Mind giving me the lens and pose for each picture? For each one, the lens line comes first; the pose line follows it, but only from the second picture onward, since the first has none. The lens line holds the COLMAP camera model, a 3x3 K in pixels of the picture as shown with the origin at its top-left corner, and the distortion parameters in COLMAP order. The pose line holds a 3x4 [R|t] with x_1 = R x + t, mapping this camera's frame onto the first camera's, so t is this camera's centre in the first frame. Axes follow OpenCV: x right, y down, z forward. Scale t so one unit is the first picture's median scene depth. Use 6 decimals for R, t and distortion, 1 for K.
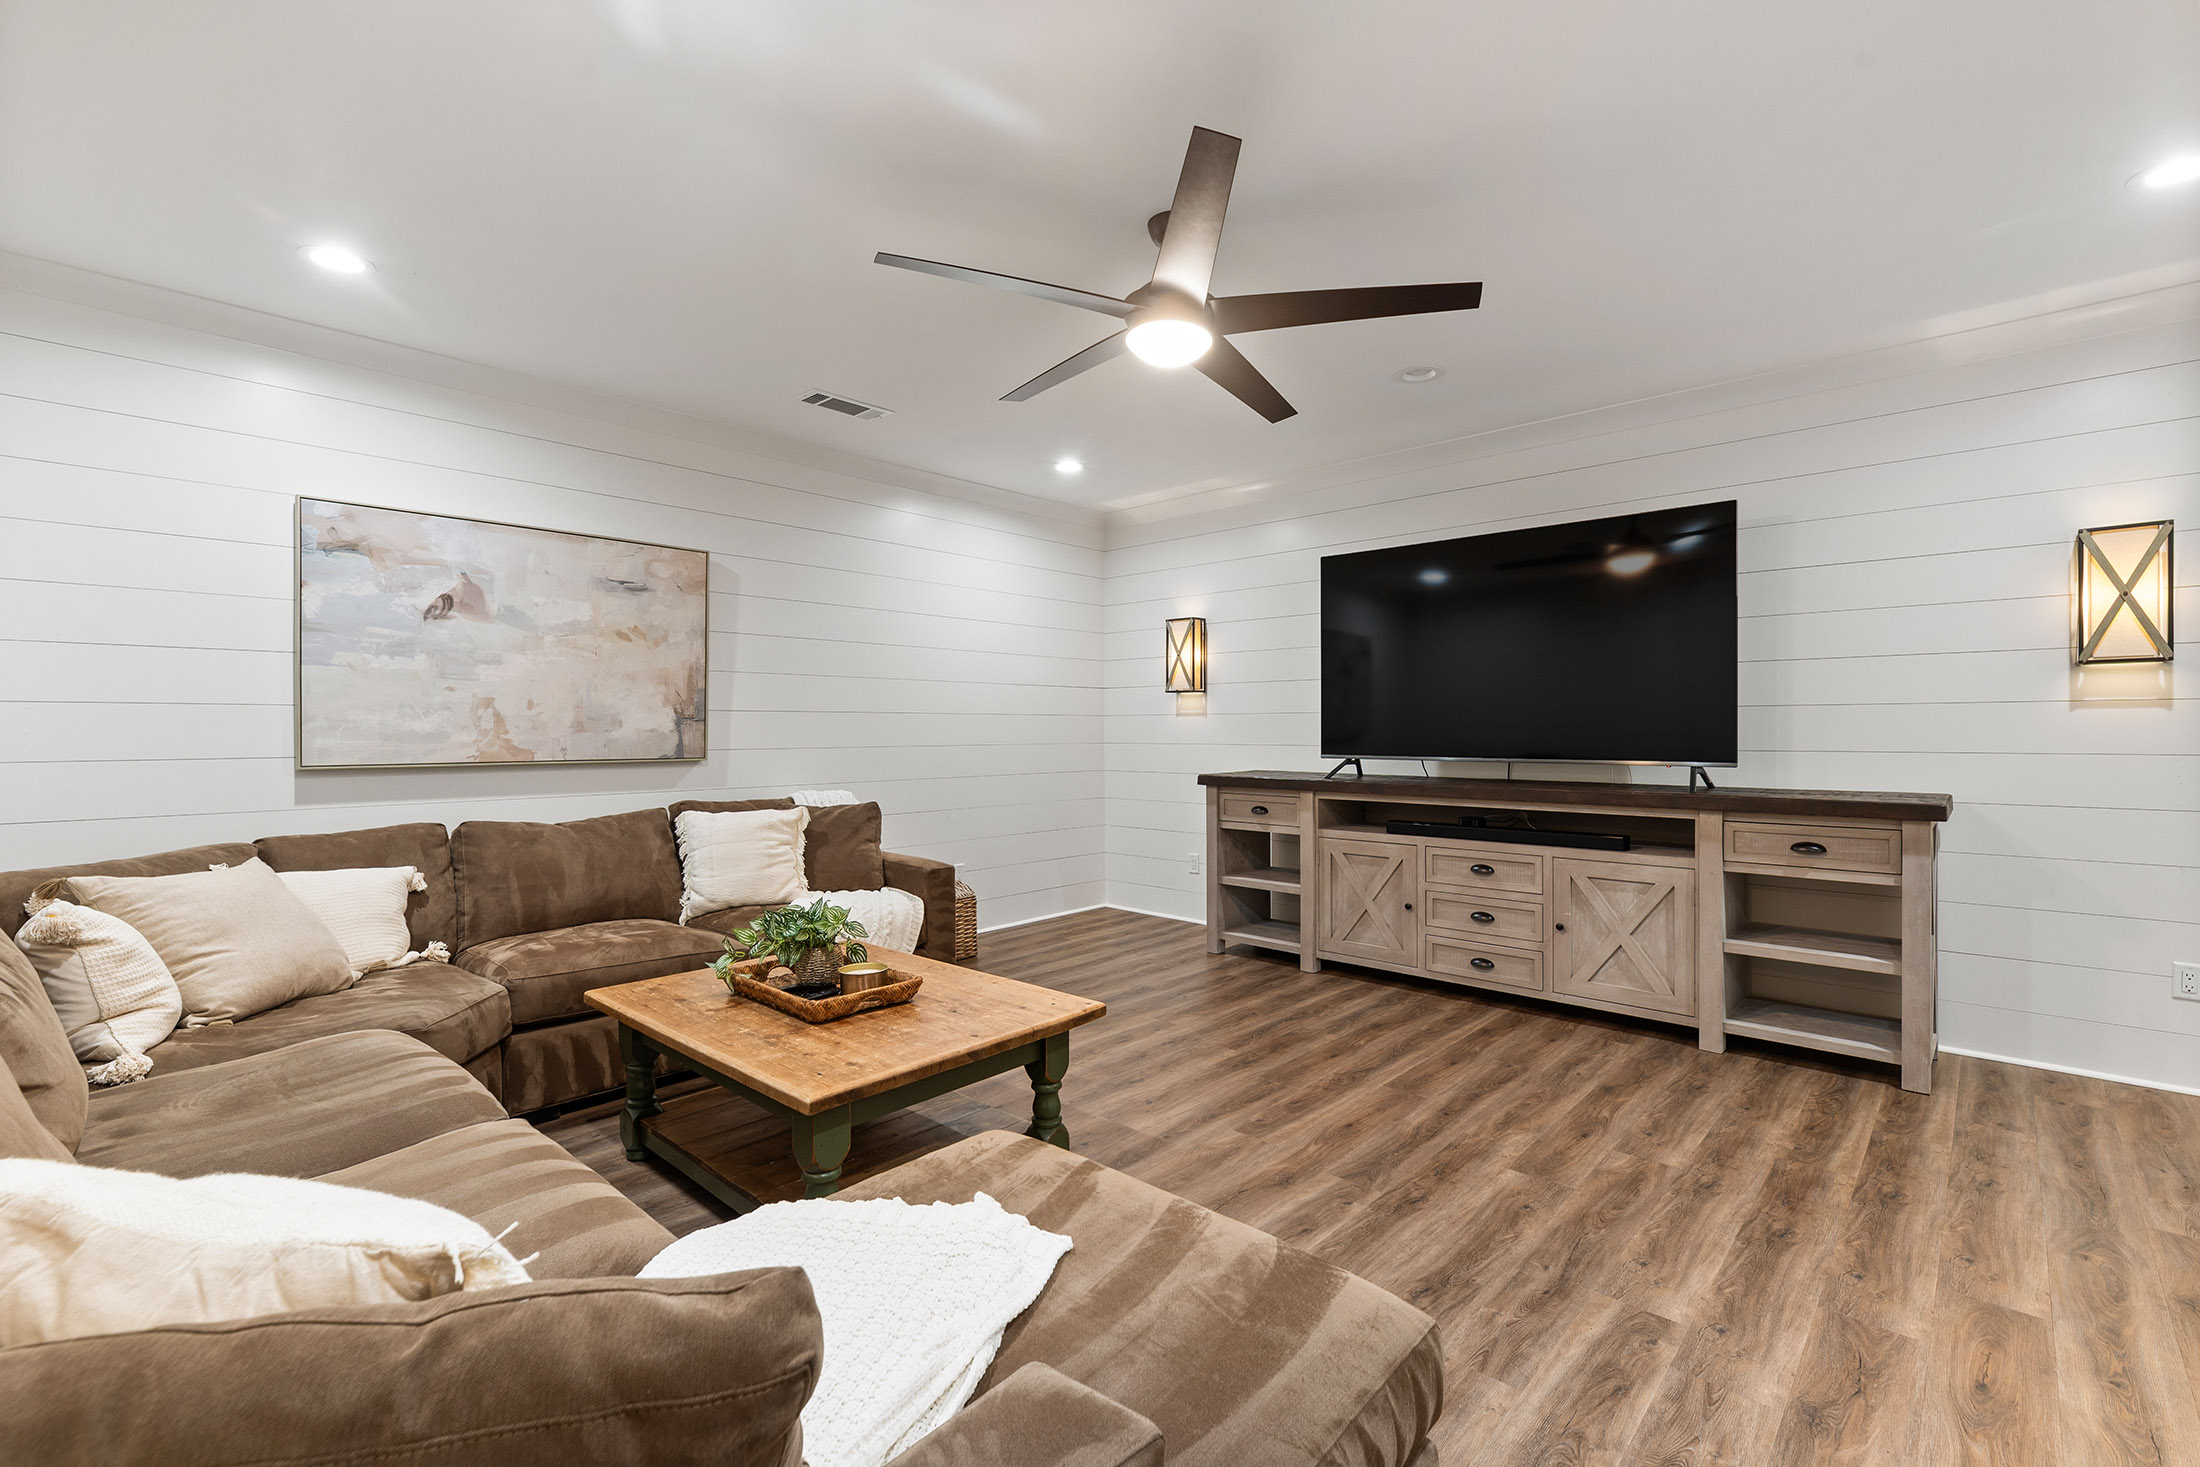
lens RADIAL K [[967.0, 0, 1103.0], [0, 967.0, 736.8], [0, 0, 1]] dist [-0.000638, -0.000059]
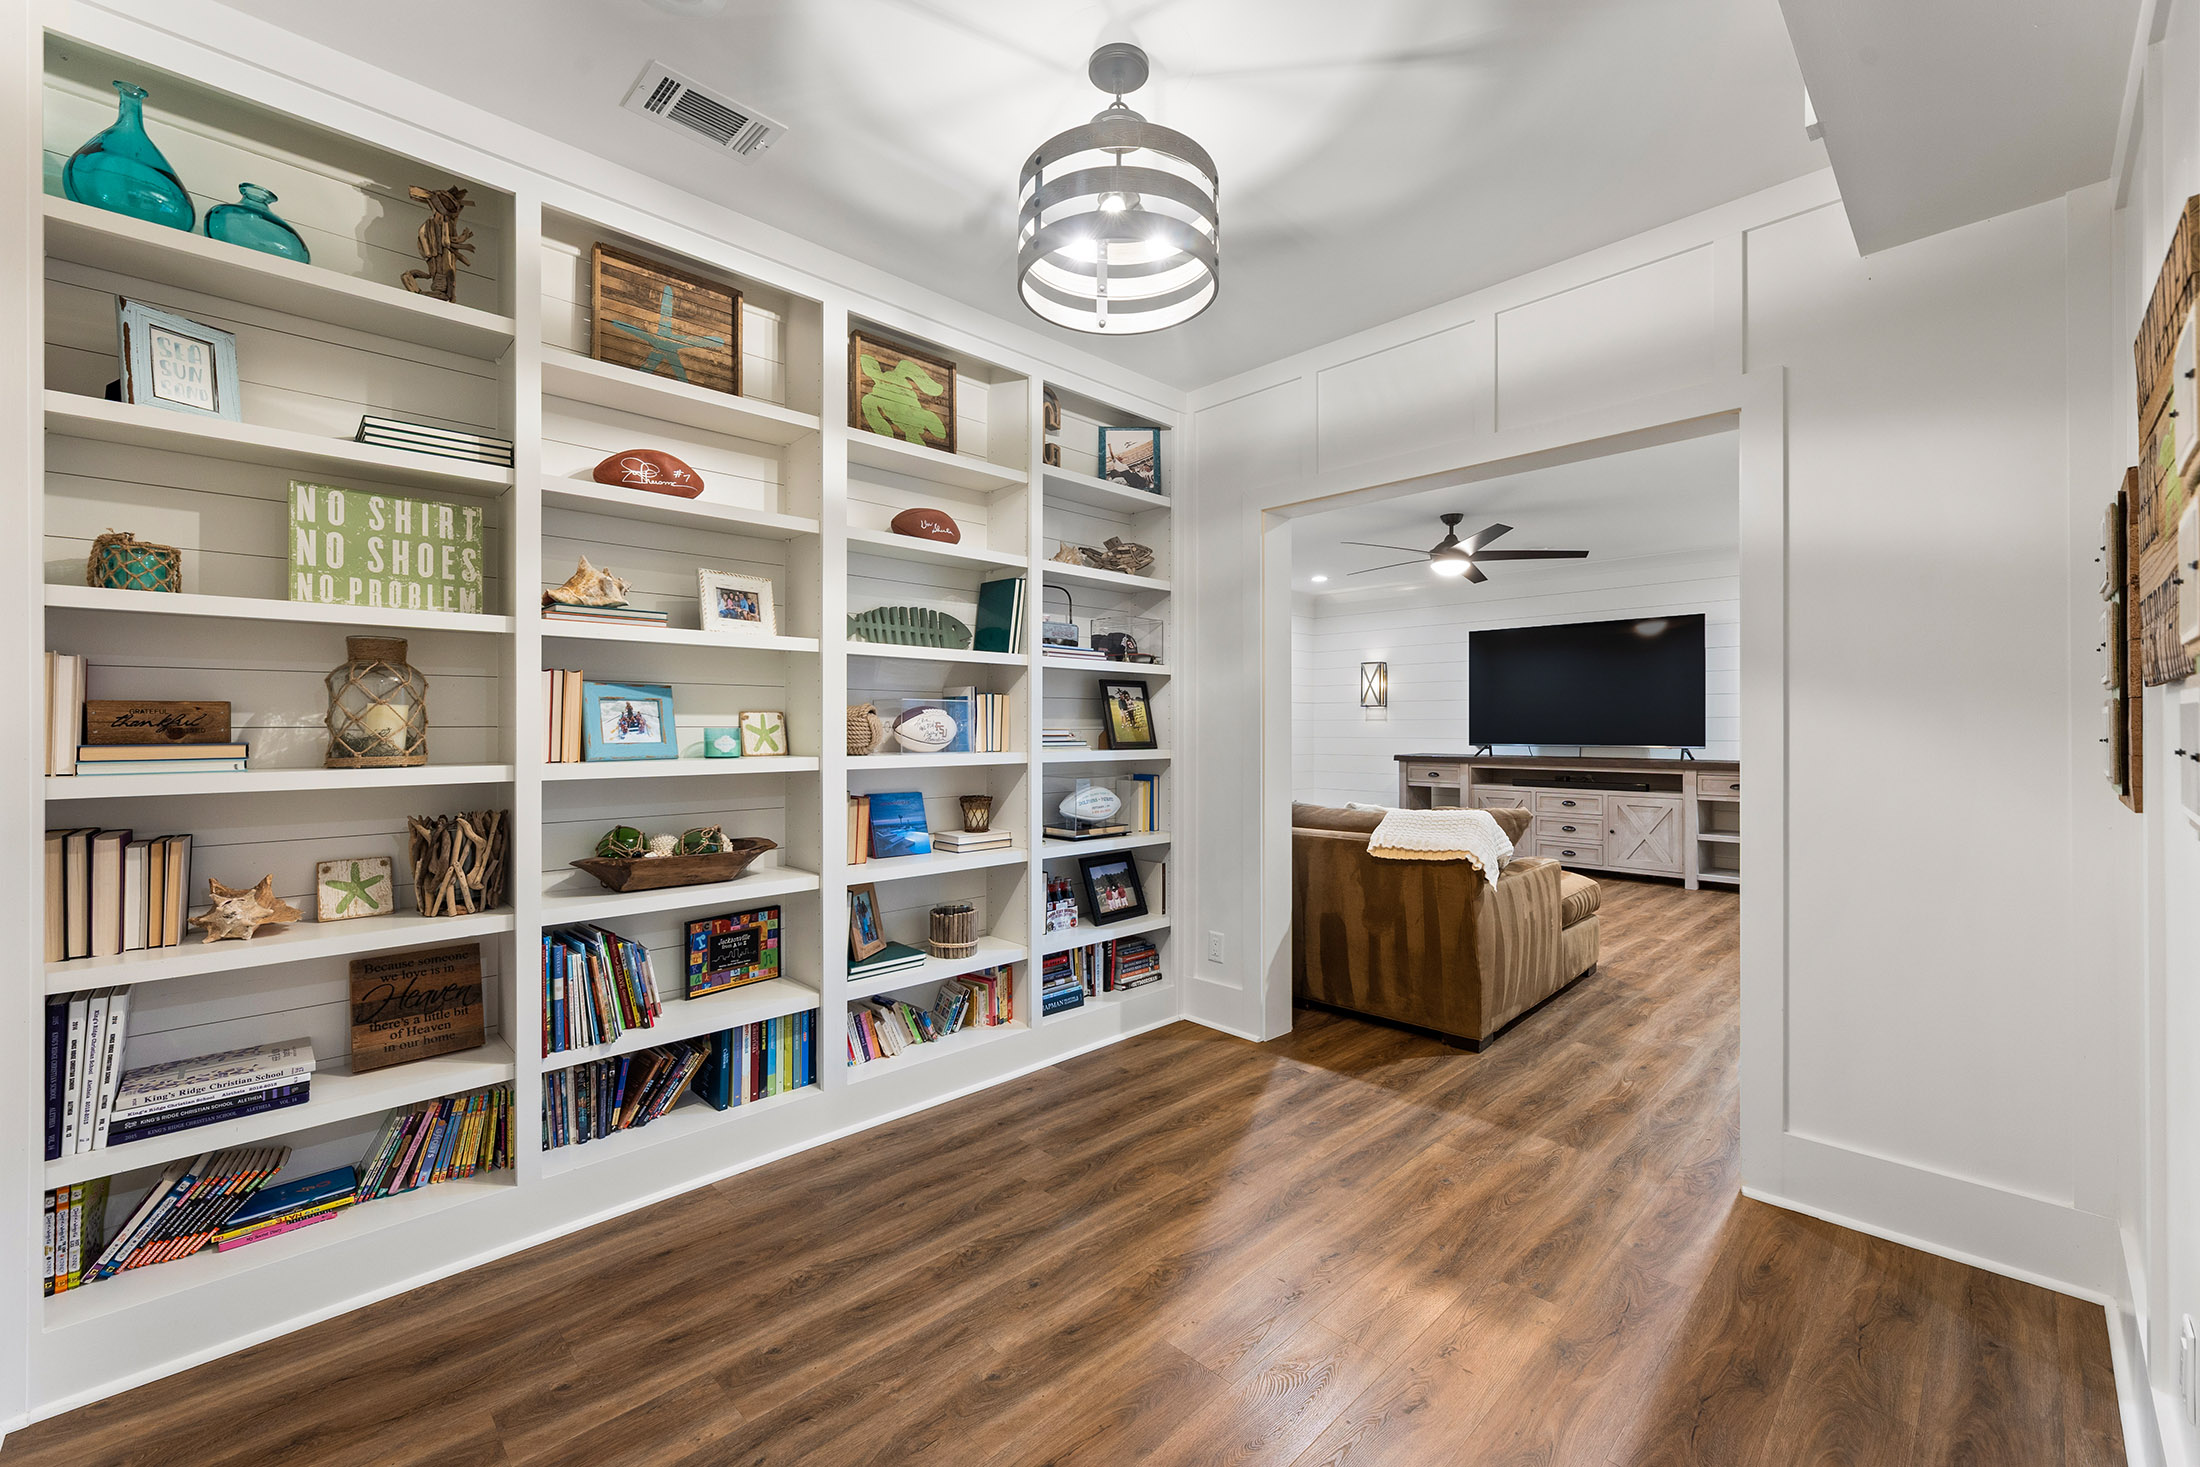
lens RADIAL K [[888.6, 0, 1107.1], [0, 888.6, 725.2], [0, 0, 1]] dist [-0.000228, -0.000021]
pose [[0.998841, 0.003526, -0.047996, -0.443789], [-0.004198, 0.999895, -0.013900, 0.013238], [0.047942, 0.014085, 0.998751, -0.811704]]
